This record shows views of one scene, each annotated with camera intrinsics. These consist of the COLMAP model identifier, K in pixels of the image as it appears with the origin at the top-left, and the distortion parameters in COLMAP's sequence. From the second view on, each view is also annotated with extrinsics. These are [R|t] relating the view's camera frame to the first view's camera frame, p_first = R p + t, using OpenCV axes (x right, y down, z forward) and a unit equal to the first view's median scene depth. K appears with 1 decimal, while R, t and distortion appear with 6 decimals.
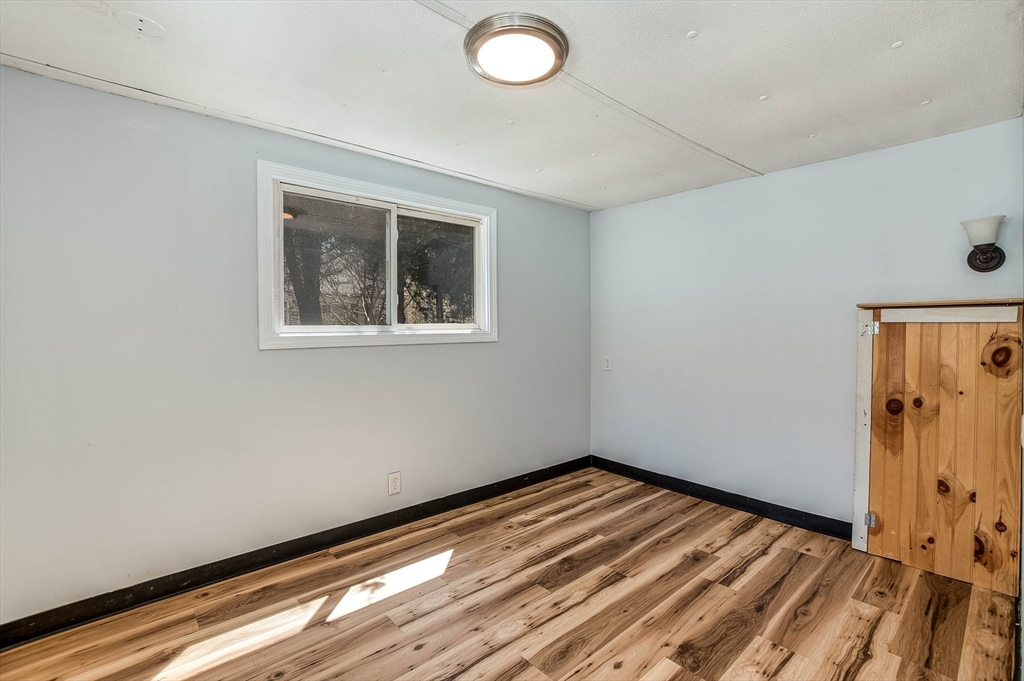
lens RADIAL K [[467.8, 0, 505.2], [0, 467.8, 332.5], [0, 0, 1]] dist [-0.032871, 0.003470]
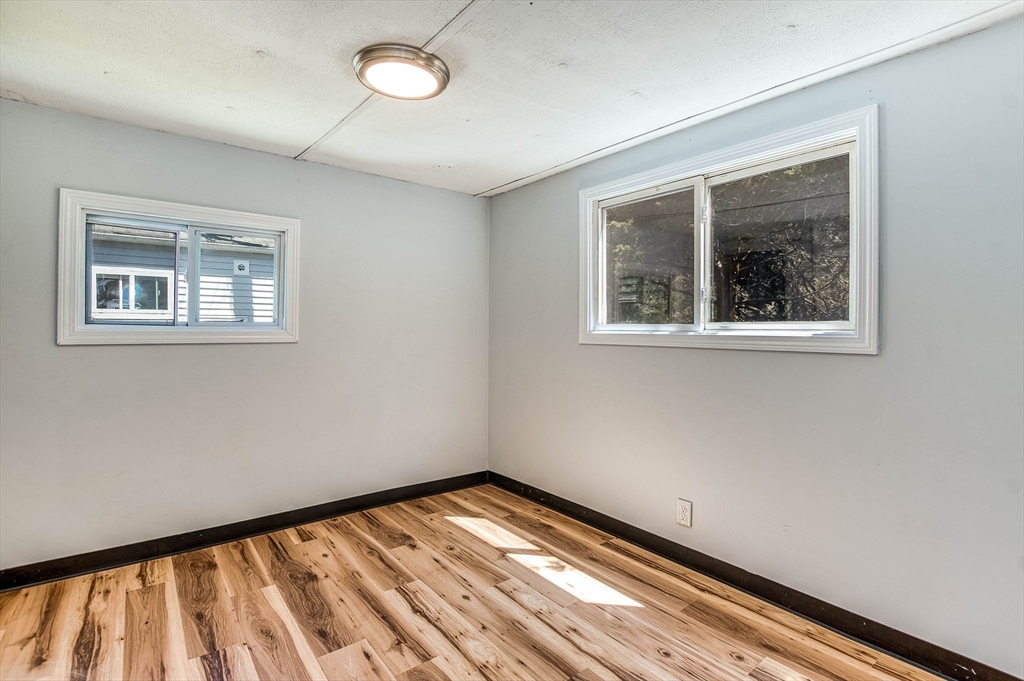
lens RADIAL K [[467.8, 0, 505.2], [0, 467.8, 336.2], [0, 0, 1]] dist [-0.032871, 0.003470]
pose [[-0.047800, 0.019244, -0.998672, 0.768561], [-0.023896, 0.999506, 0.020403, -0.003152], [0.998571, 0.024839, -0.047317, 0.905378]]
